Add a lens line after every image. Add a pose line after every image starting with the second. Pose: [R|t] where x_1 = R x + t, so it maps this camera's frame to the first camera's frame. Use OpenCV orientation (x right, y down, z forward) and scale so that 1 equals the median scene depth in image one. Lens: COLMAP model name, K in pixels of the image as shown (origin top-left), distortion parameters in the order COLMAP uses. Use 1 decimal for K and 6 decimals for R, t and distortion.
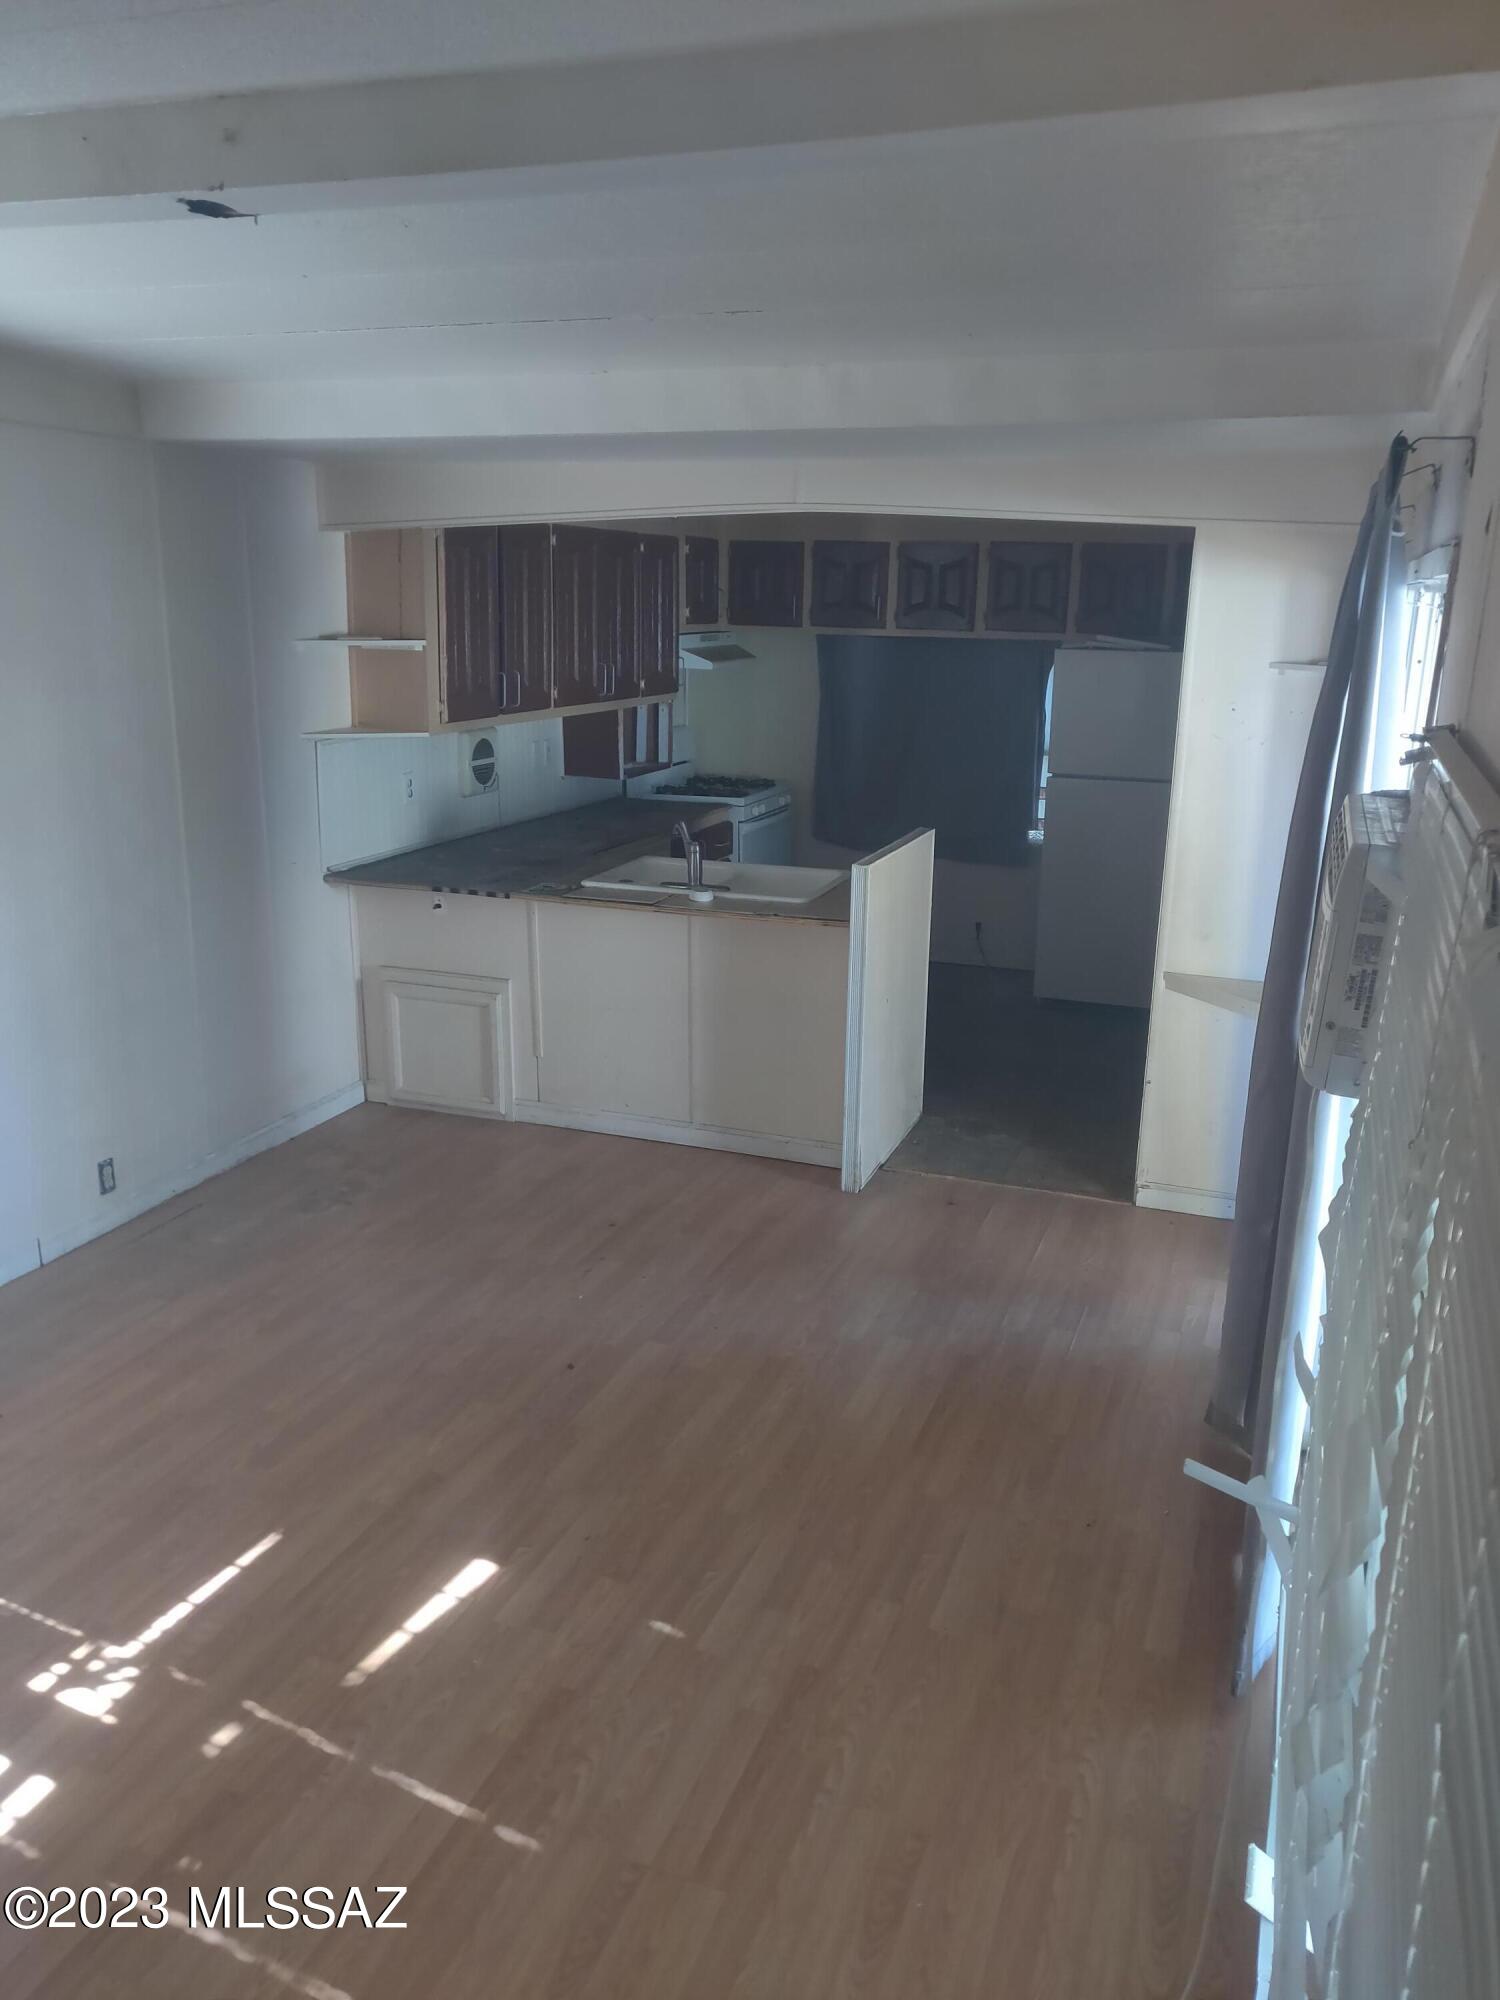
lens RADIAL K [[1589.0, 0, 750.0], [0, 1589.0, 1000.0], [0, 0, 1]] dist [0.052322, 0.004319]
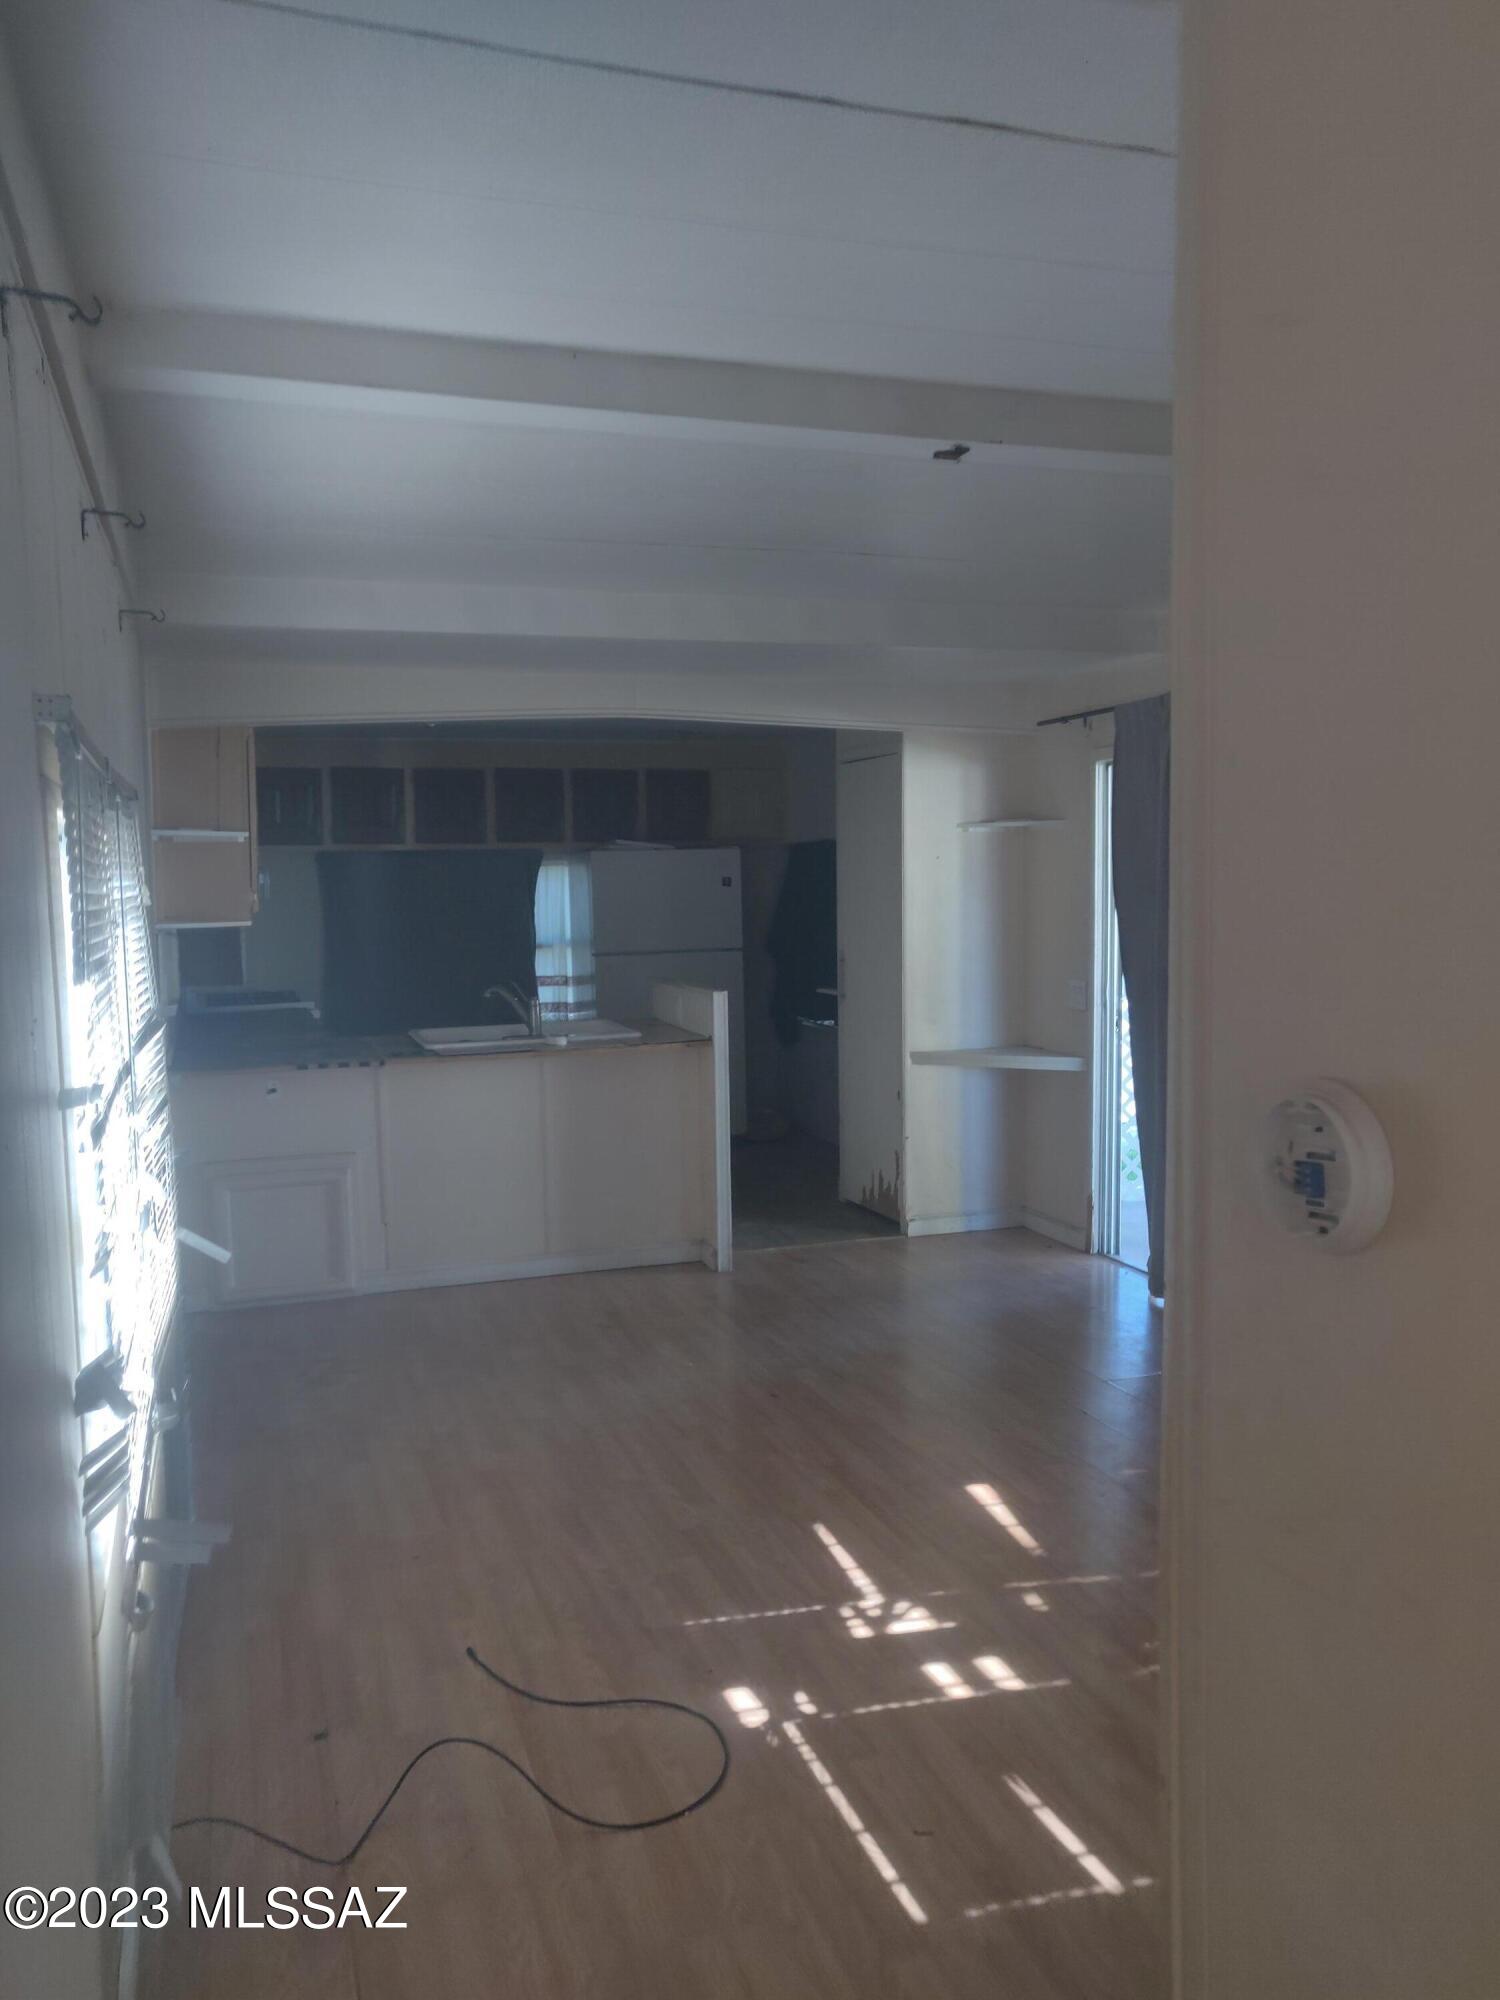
lens RADIAL K [[1545.2, 0, 750.0], [0, 1545.2, 1000.0], [0, 0, 1]] dist [-0.002050, -0.001382]
pose [[0.774373, -0.081968, 0.627398, -0.588506], [0.187908, 0.976629, -0.104334, 0.044506], [-0.604183, 0.198686, 0.771678, 0.063497]]
